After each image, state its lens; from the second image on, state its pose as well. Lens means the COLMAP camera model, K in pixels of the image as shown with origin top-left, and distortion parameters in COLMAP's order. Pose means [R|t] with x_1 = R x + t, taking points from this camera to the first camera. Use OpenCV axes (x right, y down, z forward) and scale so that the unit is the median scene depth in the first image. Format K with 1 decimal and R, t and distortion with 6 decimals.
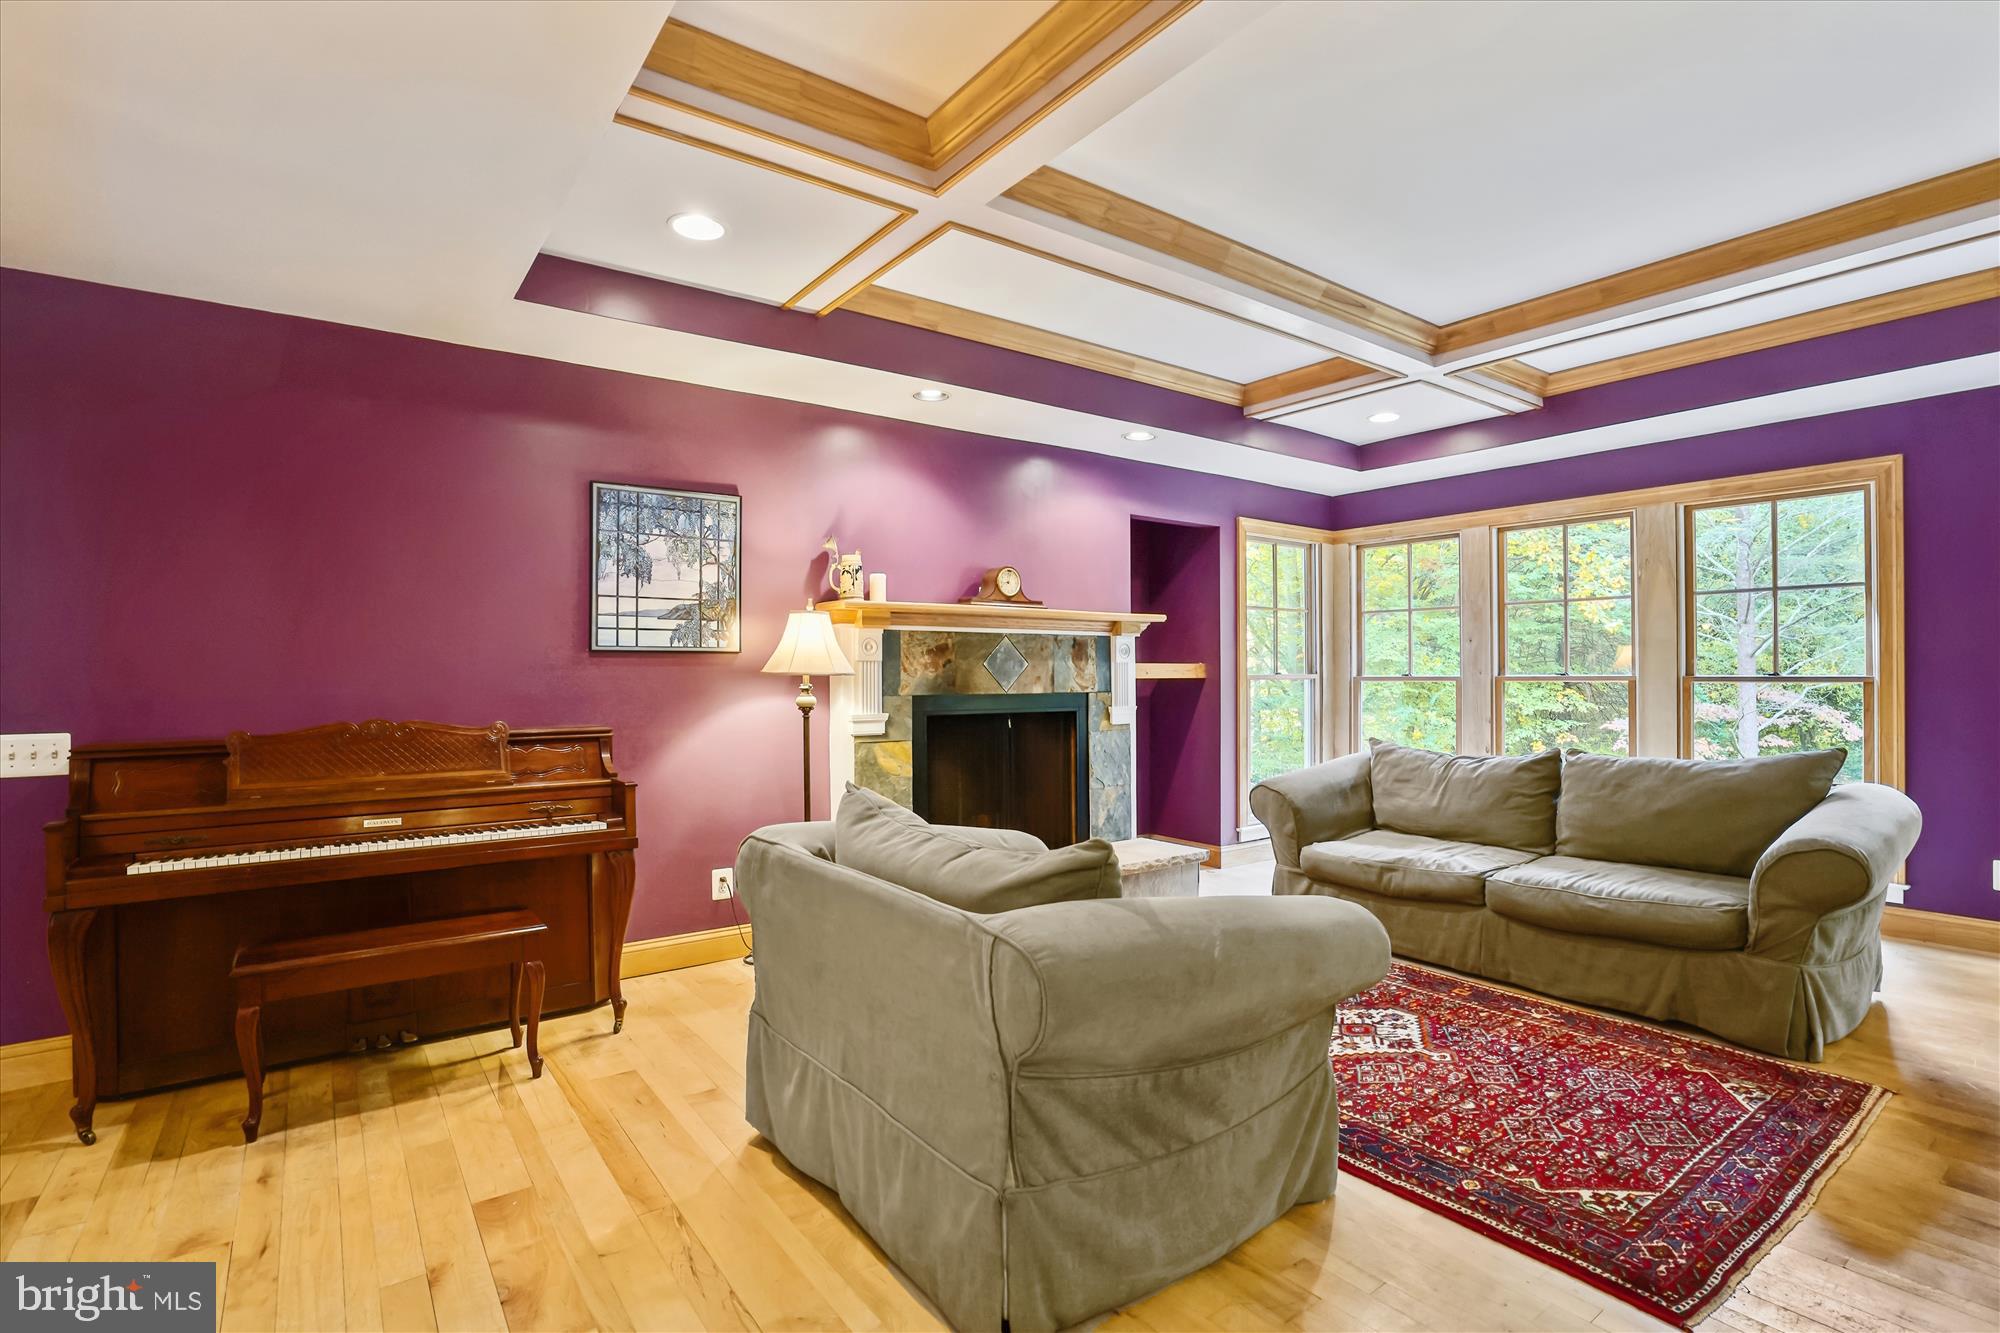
lens RADIAL K [[954.1, 0, 991.1], [0, 954.1, 670.4], [0, 0, 1]] dist [-0.036028, 0.000382]
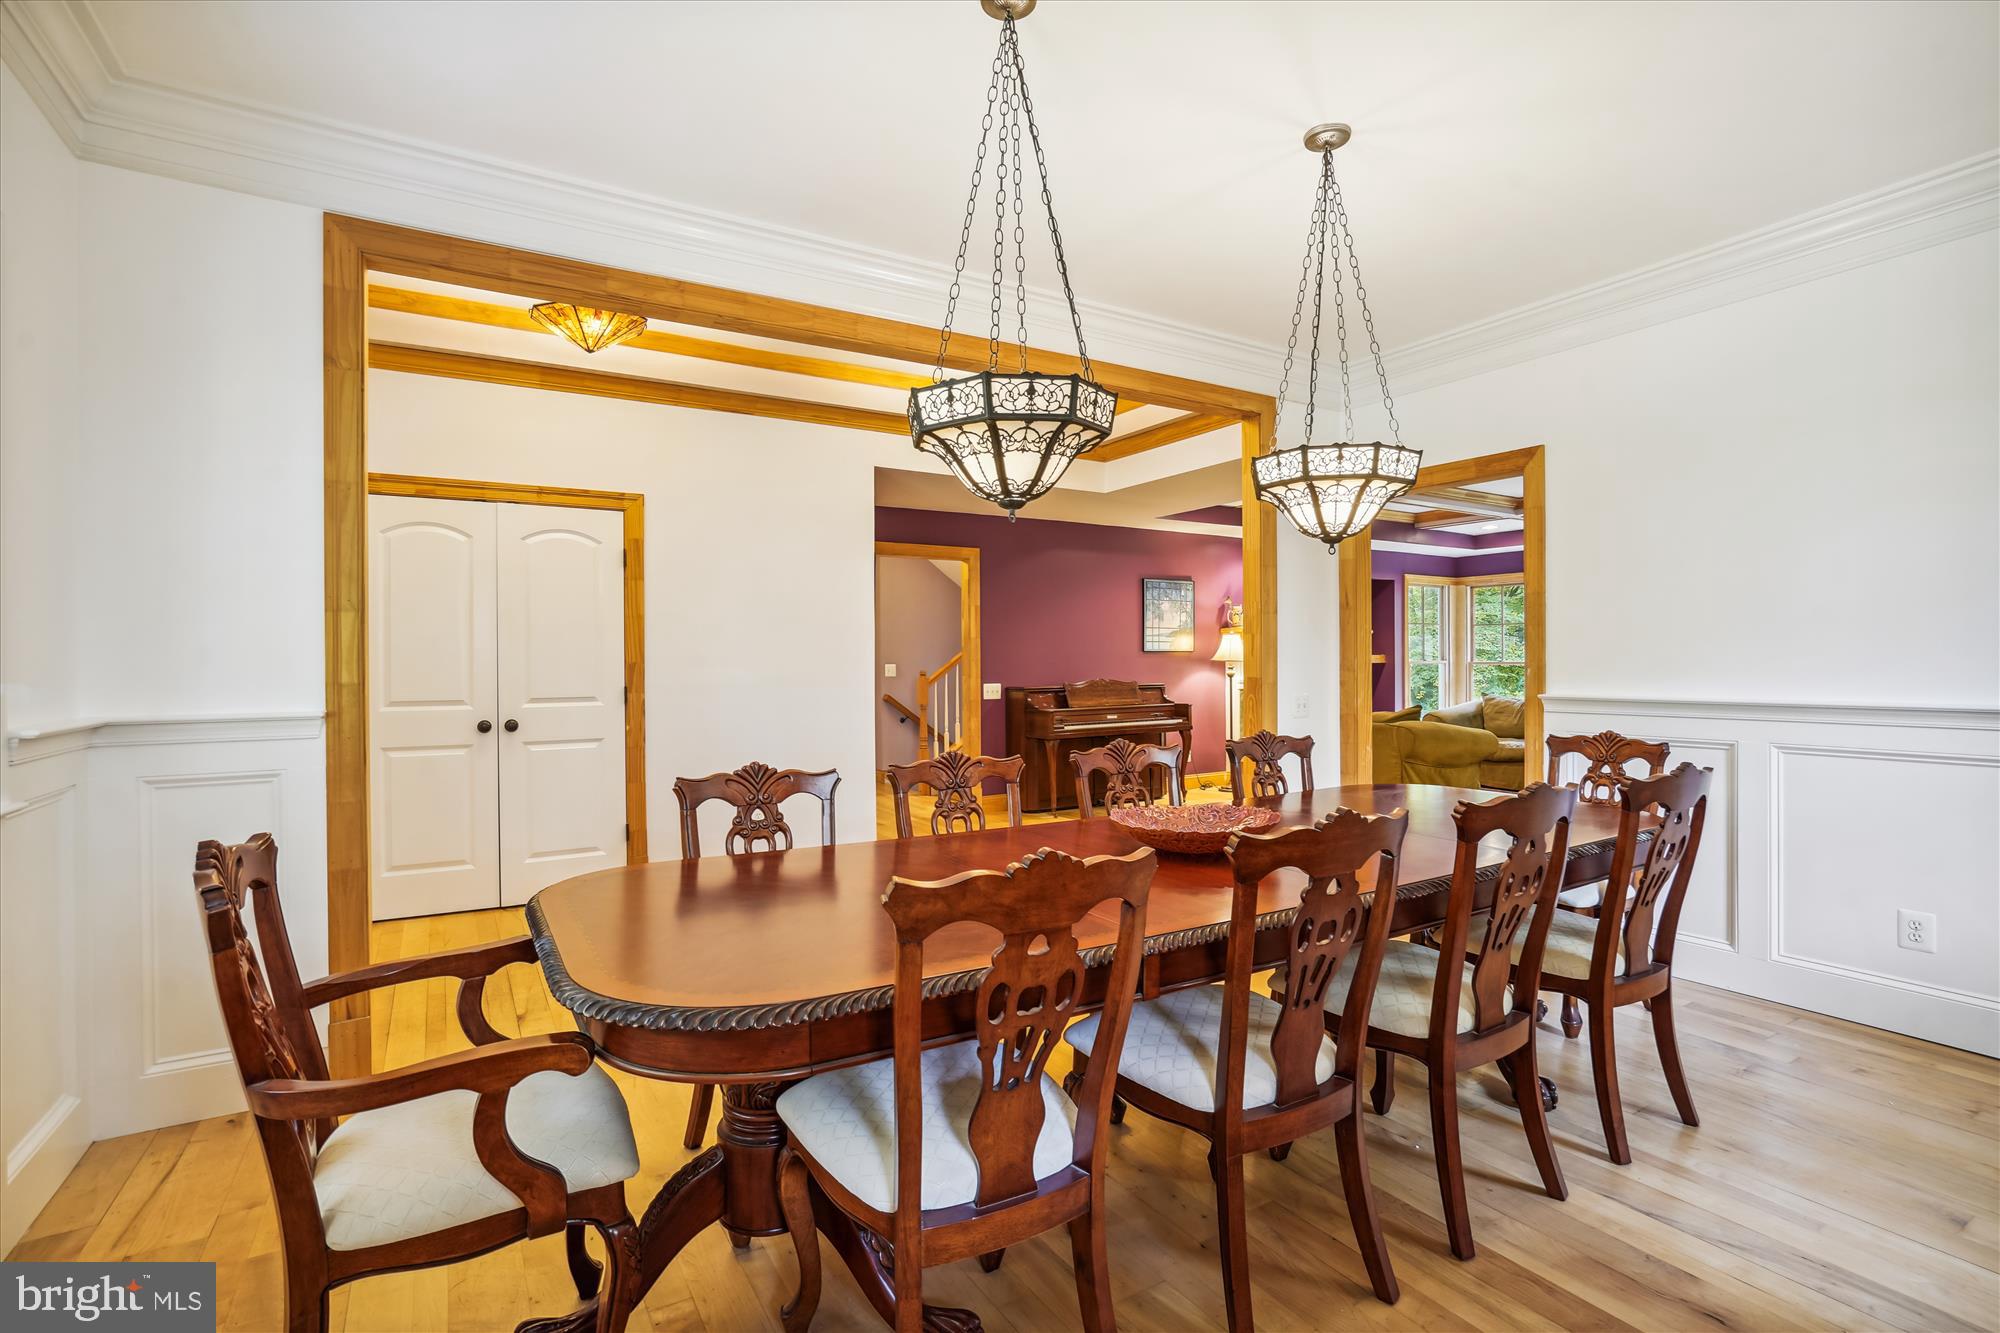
lens RADIAL K [[954.1, 0, 998.0], [0, 954.1, 663.9], [0, 0, 1]] dist [-0.036028, 0.000382]
pose [[0.997442, 0.002664, -0.071426, -0.514734], [-0.001868, 0.999935, 0.011216, -0.013789], [0.071452, -0.011054, 0.997383, -1.144465]]
